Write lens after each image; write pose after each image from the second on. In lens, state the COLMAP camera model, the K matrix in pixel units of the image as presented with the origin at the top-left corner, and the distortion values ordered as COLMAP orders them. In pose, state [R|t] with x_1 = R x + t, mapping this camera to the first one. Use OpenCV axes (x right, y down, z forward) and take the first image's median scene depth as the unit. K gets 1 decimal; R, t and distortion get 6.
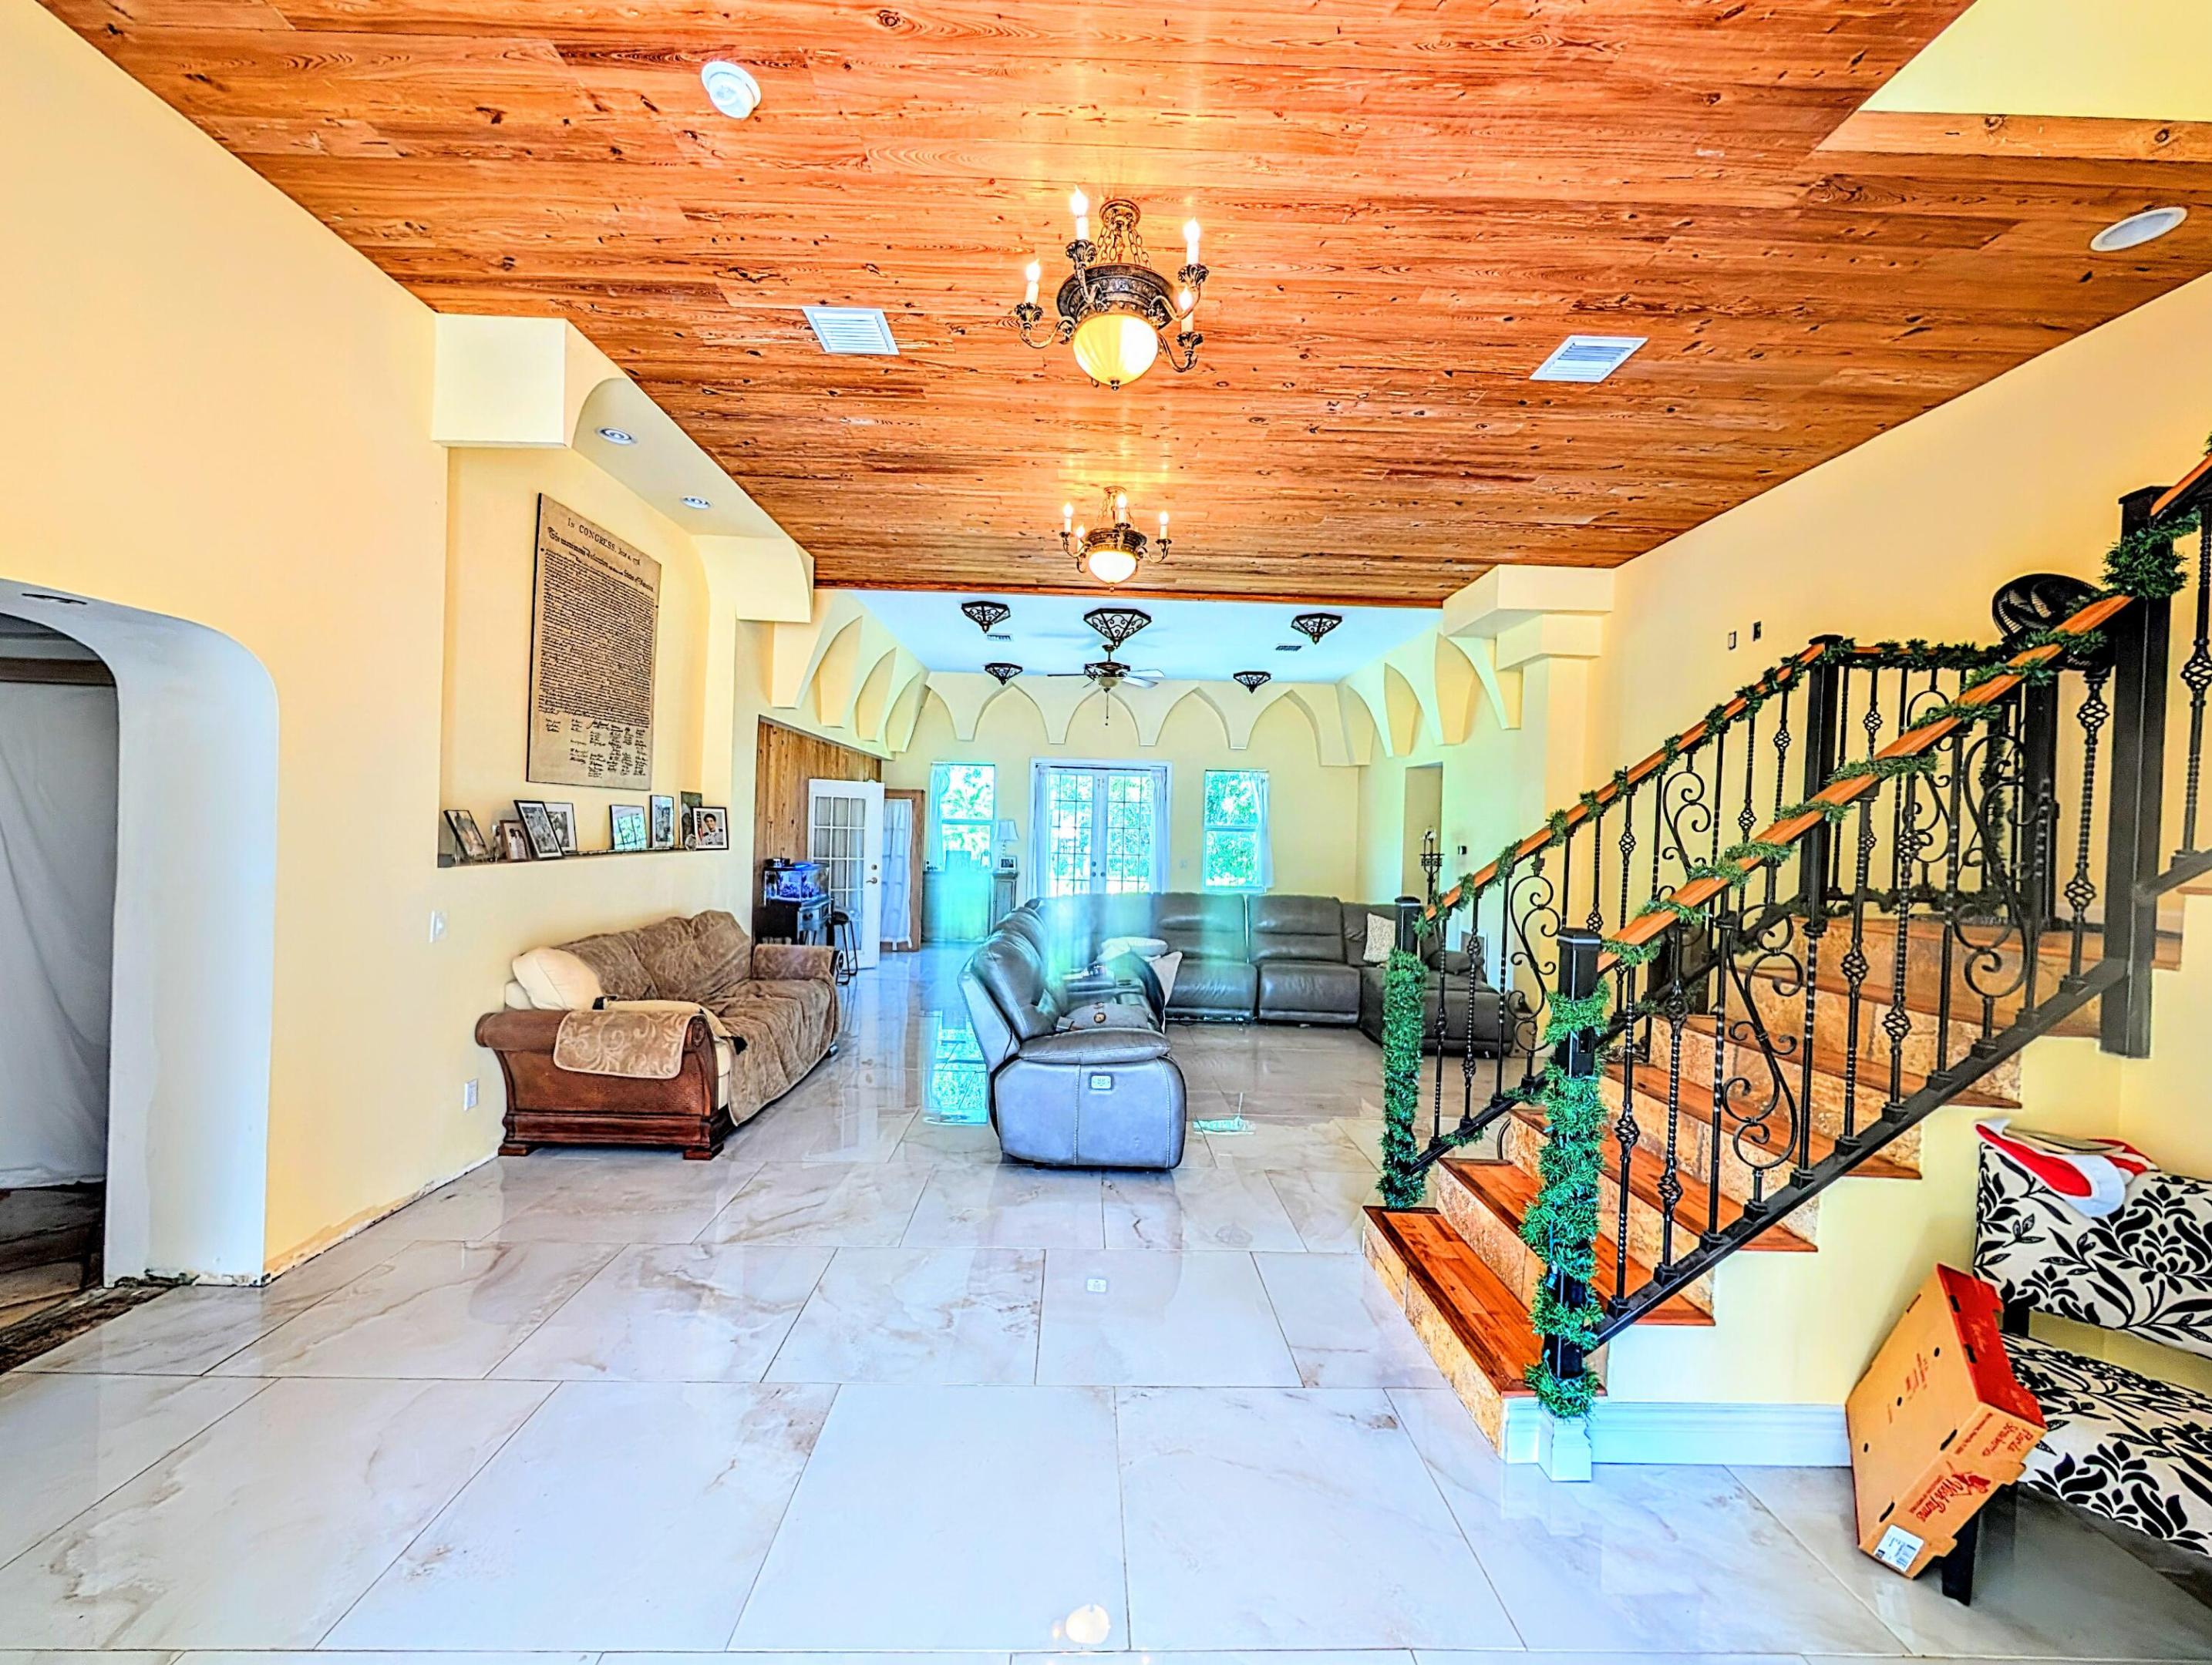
lens RADIAL K [[845.1, 0, 1095.1], [0, 845.1, 835.2], [0, 0, 1]] dist [-0.000689, 0.000527]
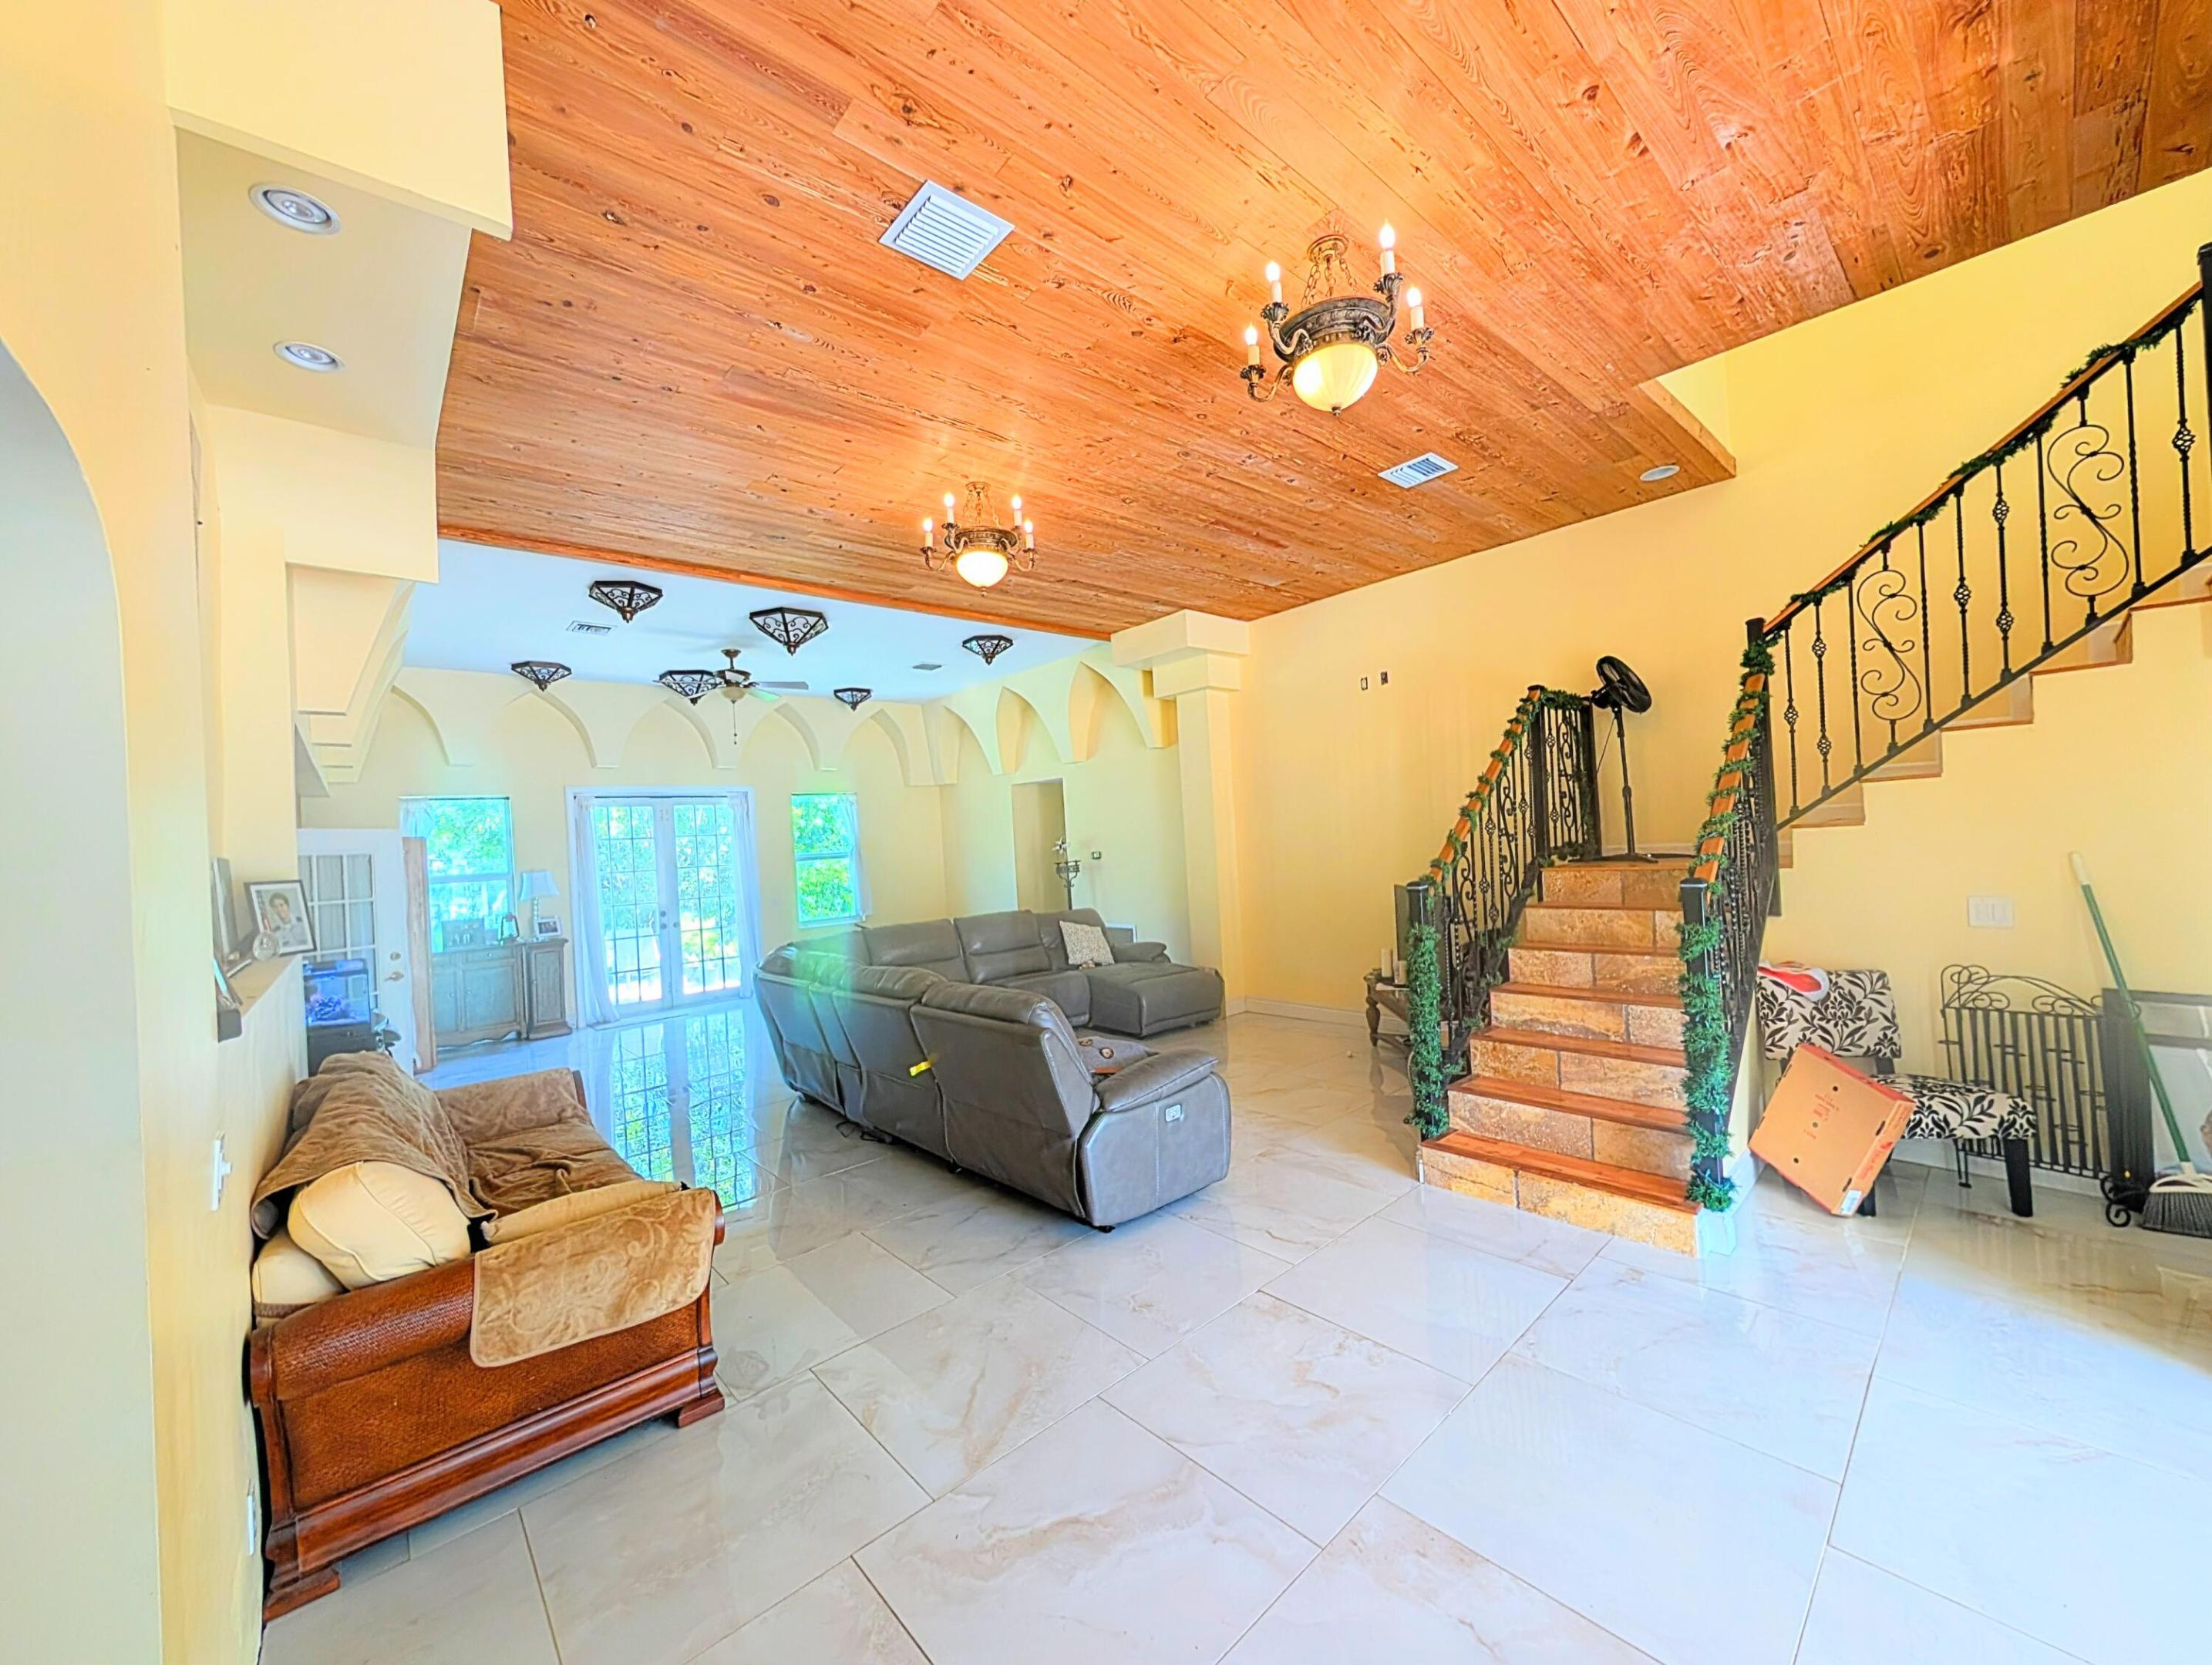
lens RADIAL K [[845.1, 0, 1100.8], [0, 845.1, 835.5], [0, 0, 1]] dist [-0.000689, 0.000527]
pose [[0.754143, -0.067459, 0.653236, -0.605347], [0.084076, 0.996442, 0.005838, -0.030487], [-0.651306, 0.050519, 0.757132, 0.289248]]
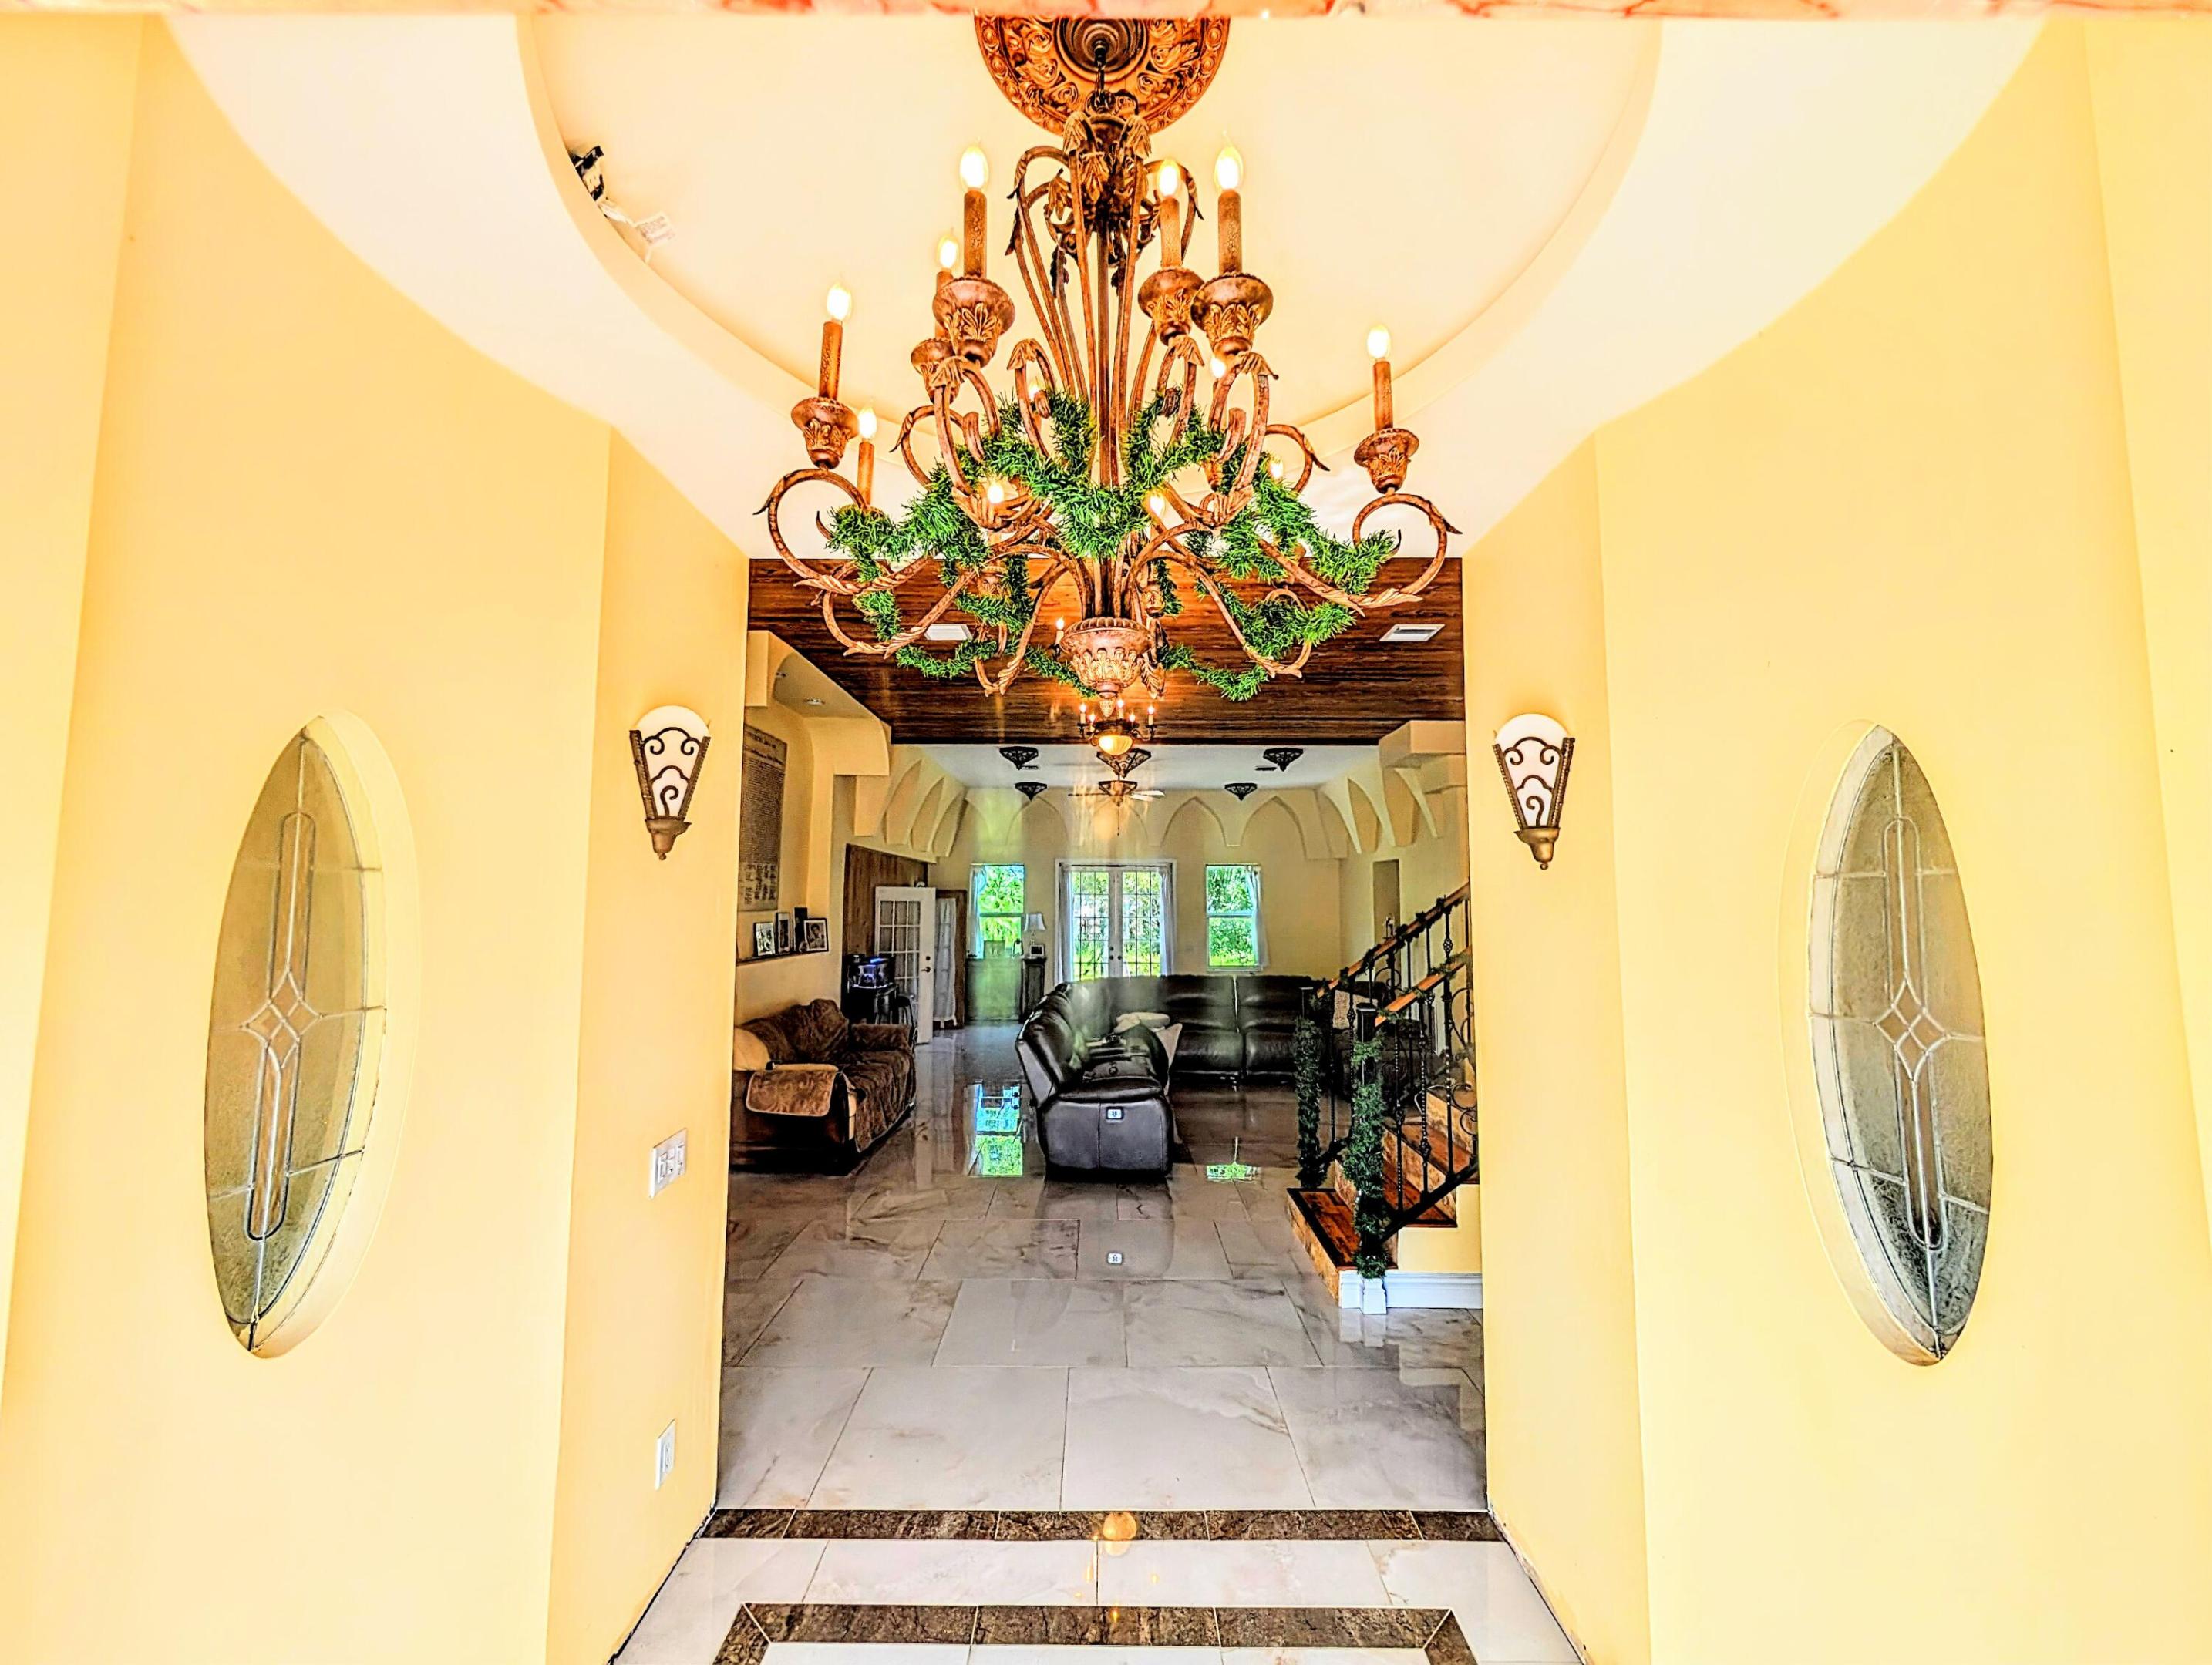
lens RADIAL K [[845.1, 0, 1093.2], [0, 845.1, 836.2], [0, 0, 1]] dist [-0.000689, 0.000527]
pose [[0.999367, -0.025888, -0.024417, 0.016665], [0.023675, 0.995933, -0.086928, -0.054868], [0.026568, 0.086295, 0.995915, -0.457412]]
